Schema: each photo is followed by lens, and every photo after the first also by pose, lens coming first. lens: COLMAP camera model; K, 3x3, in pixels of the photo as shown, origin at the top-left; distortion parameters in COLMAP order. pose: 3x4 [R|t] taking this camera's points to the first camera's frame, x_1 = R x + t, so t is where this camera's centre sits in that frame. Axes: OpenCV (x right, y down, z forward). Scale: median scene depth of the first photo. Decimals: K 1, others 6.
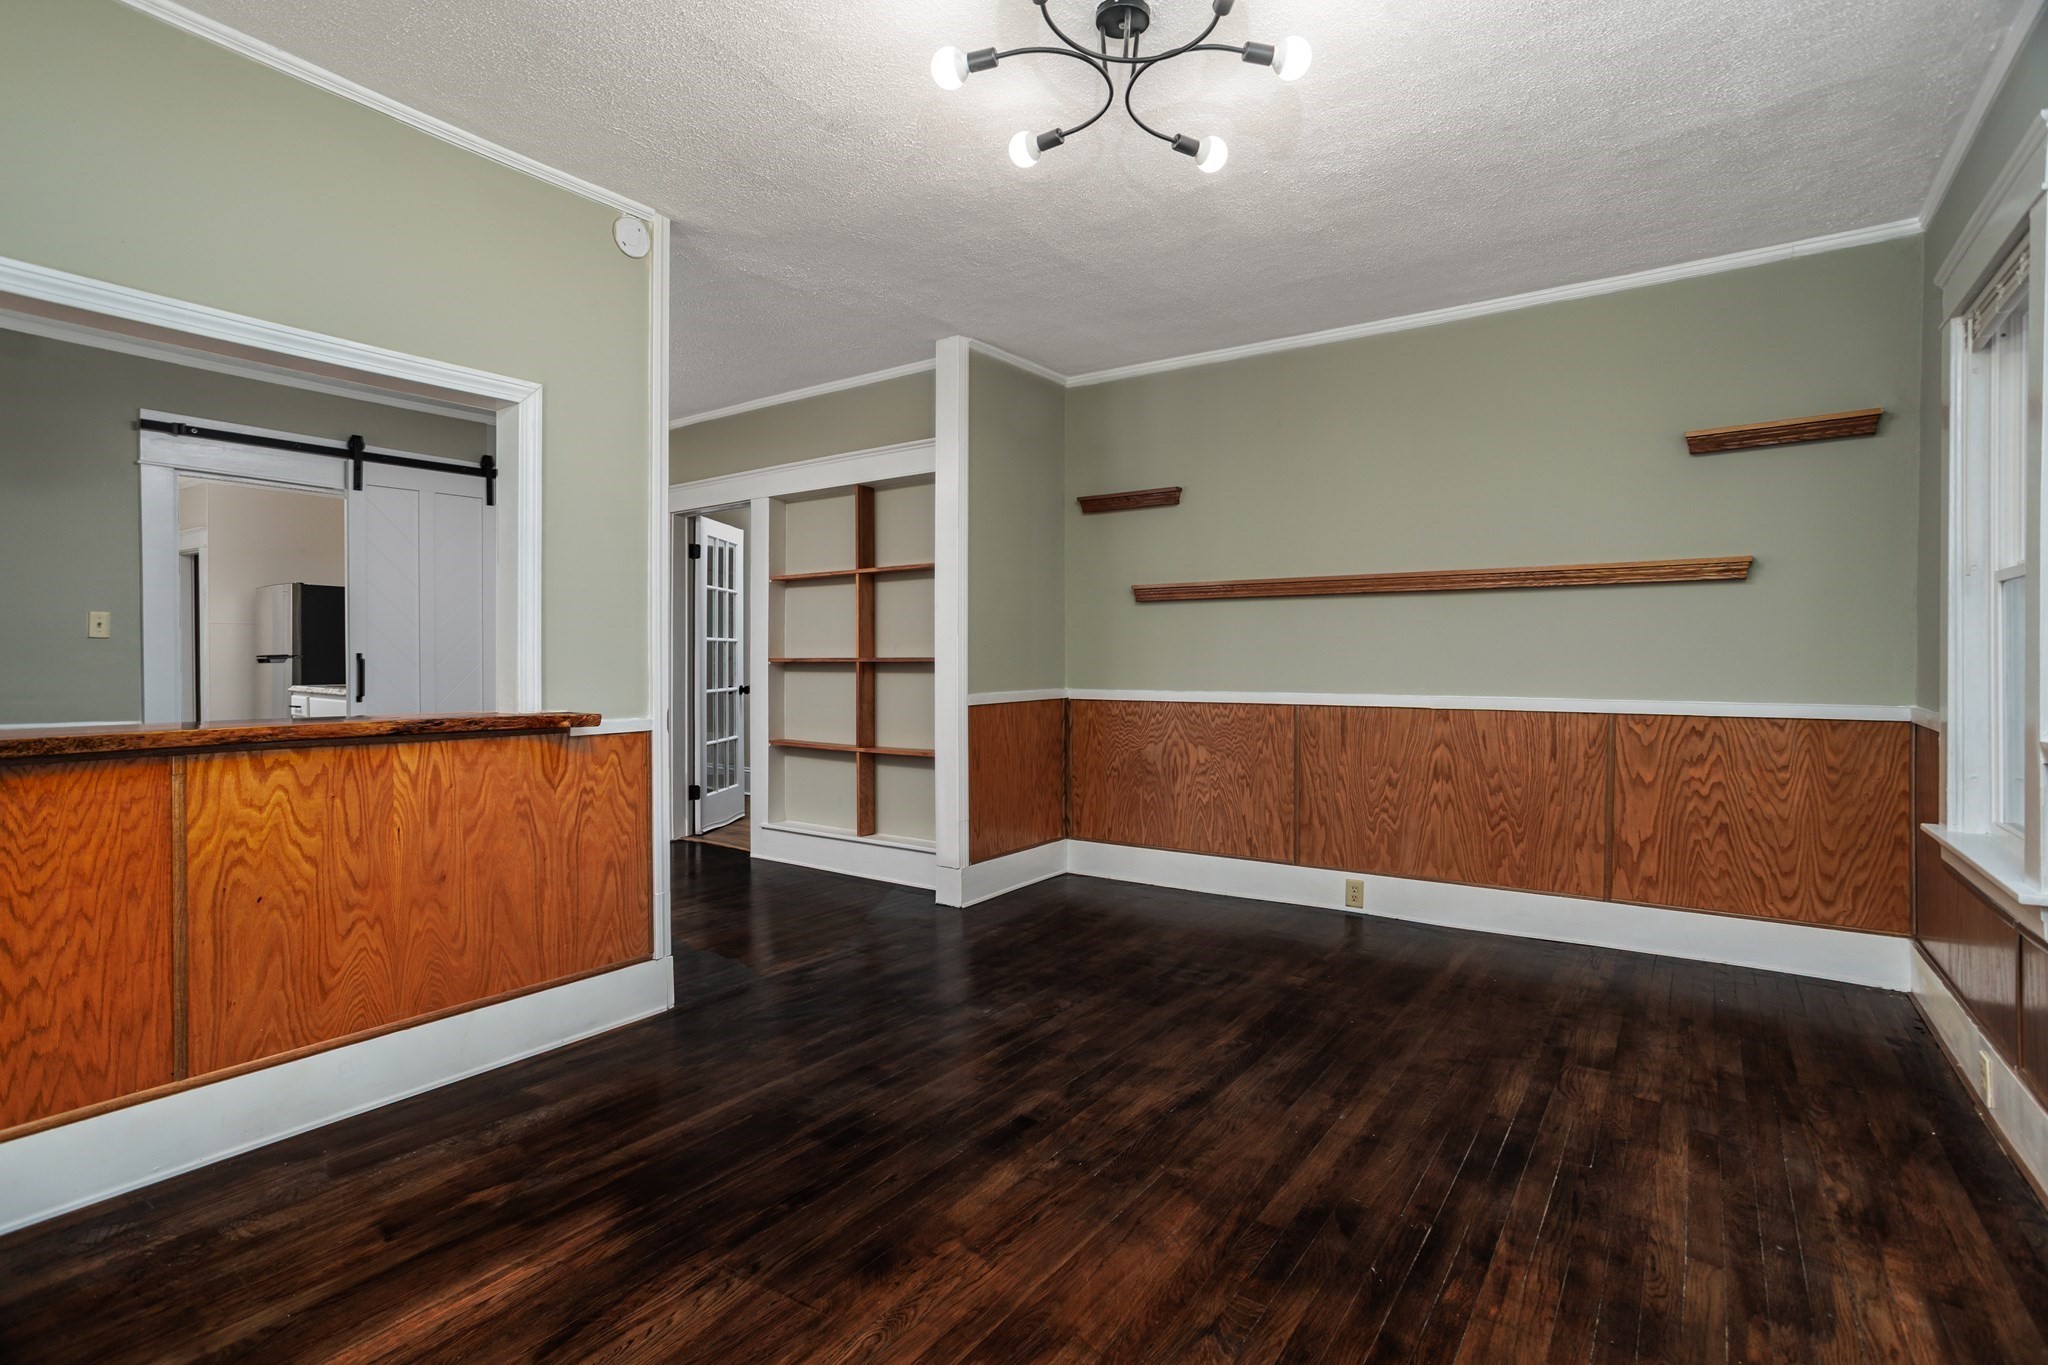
lens RADIAL K [[996.8, 0, 1024.1], [0, 996.8, 657.2], [0, 0, 1]] dist [-0.049986, 0.027893]
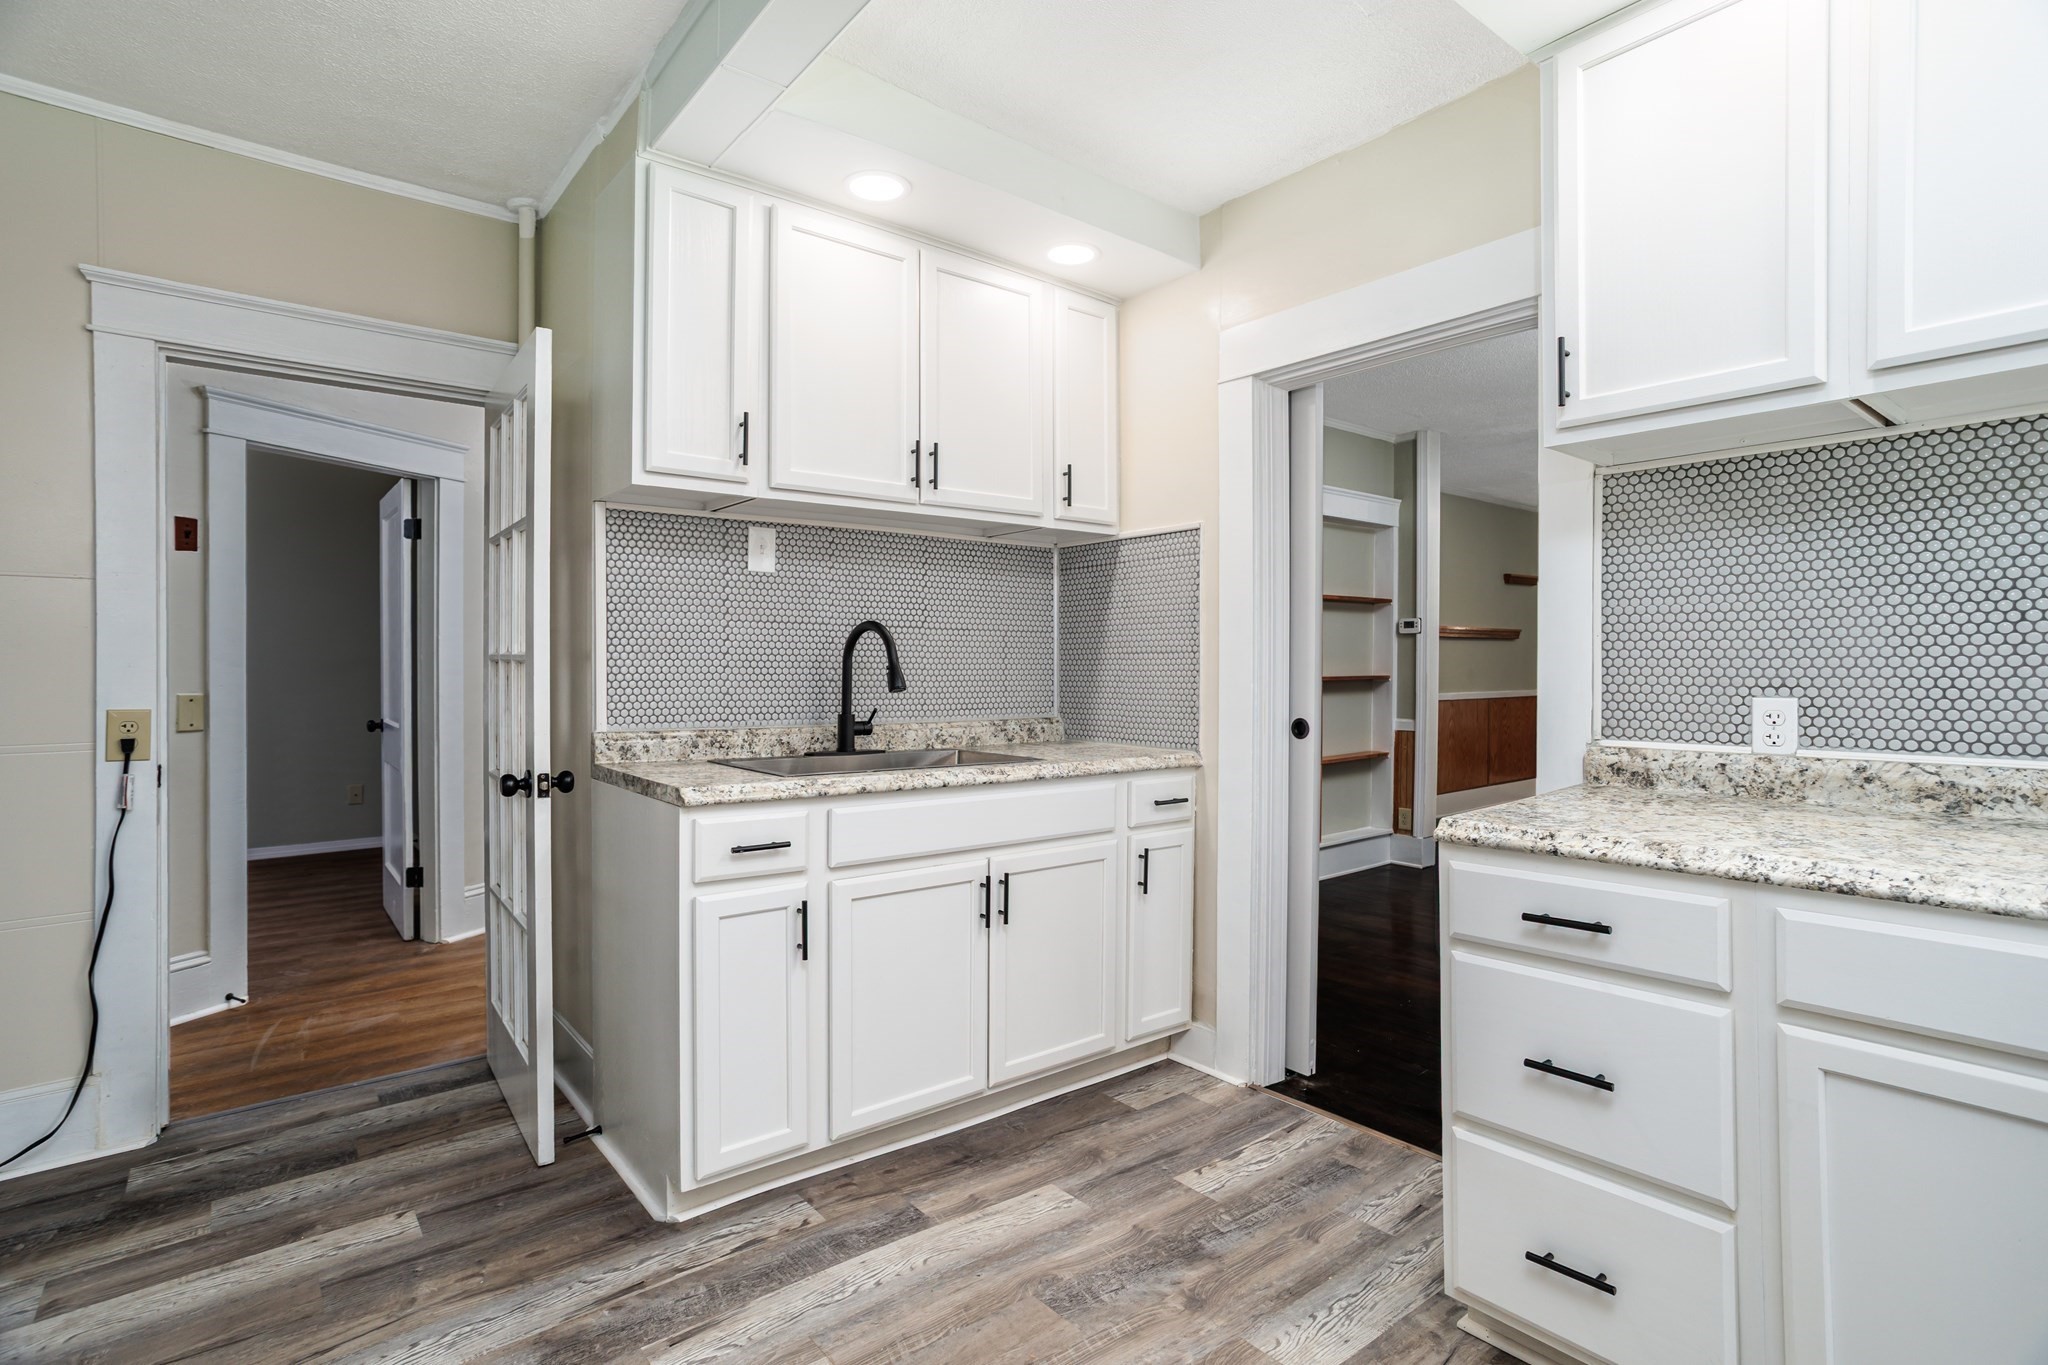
lens RADIAL K [[996.8, 0, 1044.6], [0, 996.8, 671.5], [0, 0, 1]] dist [-0.049986, 0.027893]
pose [[0.264560, -0.006394, 0.964348, -2.356908], [0.001993, 0.999980, 0.006083, -0.023592], [-0.964367, 0.000312, 0.264567, 1.856950]]
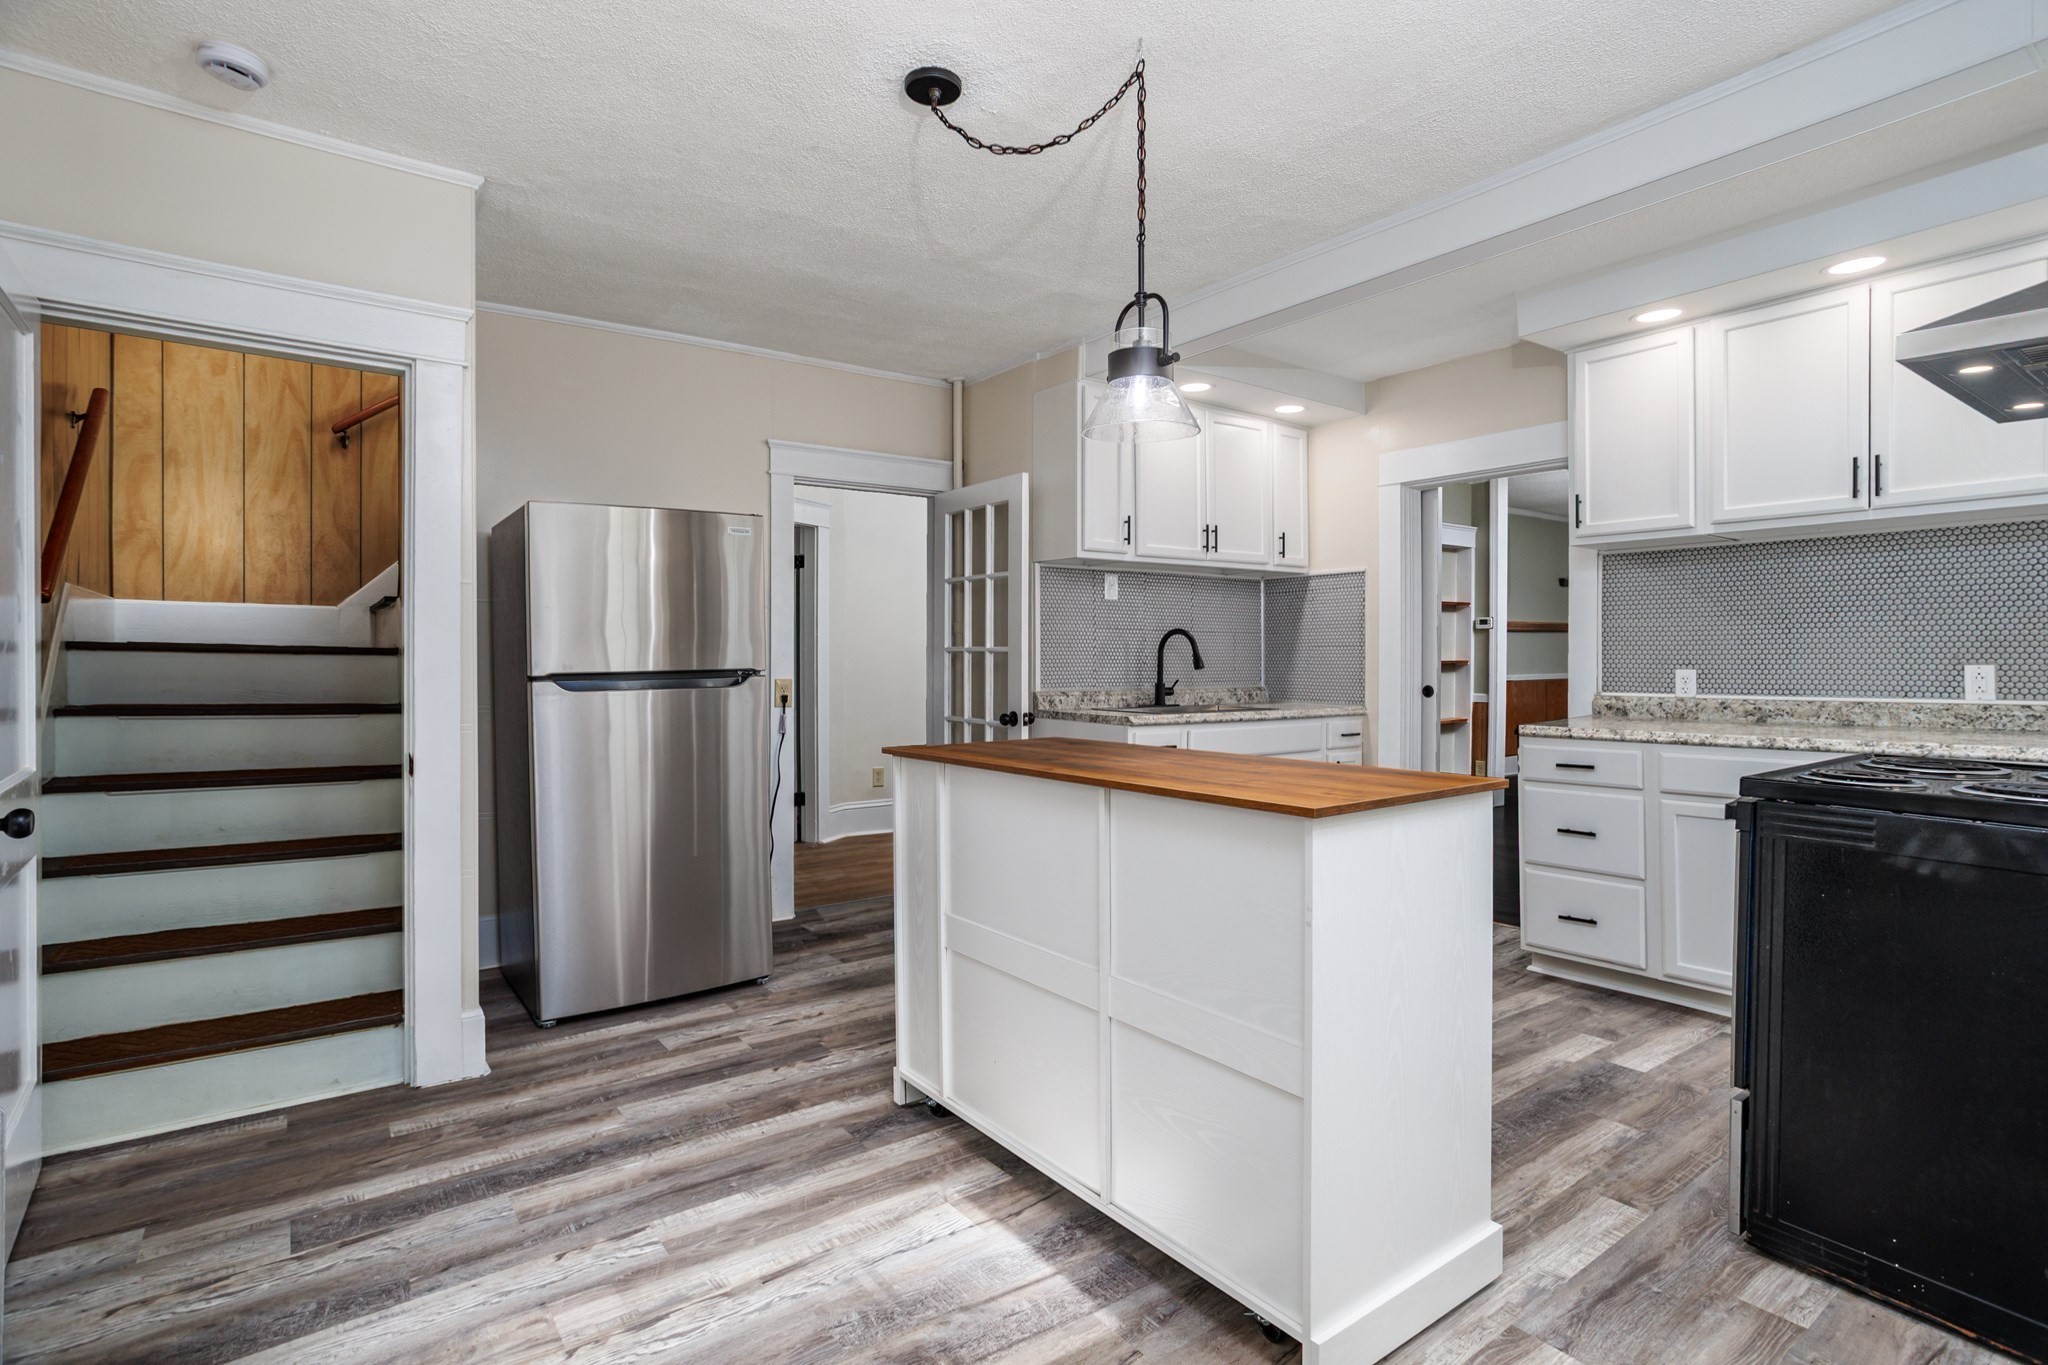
lens RADIAL K [[996.8, 0, 1039.7], [0, 996.8, 661.3], [0, 0, 1]] dist [-0.049986, 0.027893]
pose [[0.316942, -0.008760, 0.948405, -3.155557], [0.004410, 0.999960, 0.007763, -0.026276], [-0.948435, 0.001722, 0.316968, 1.970932]]
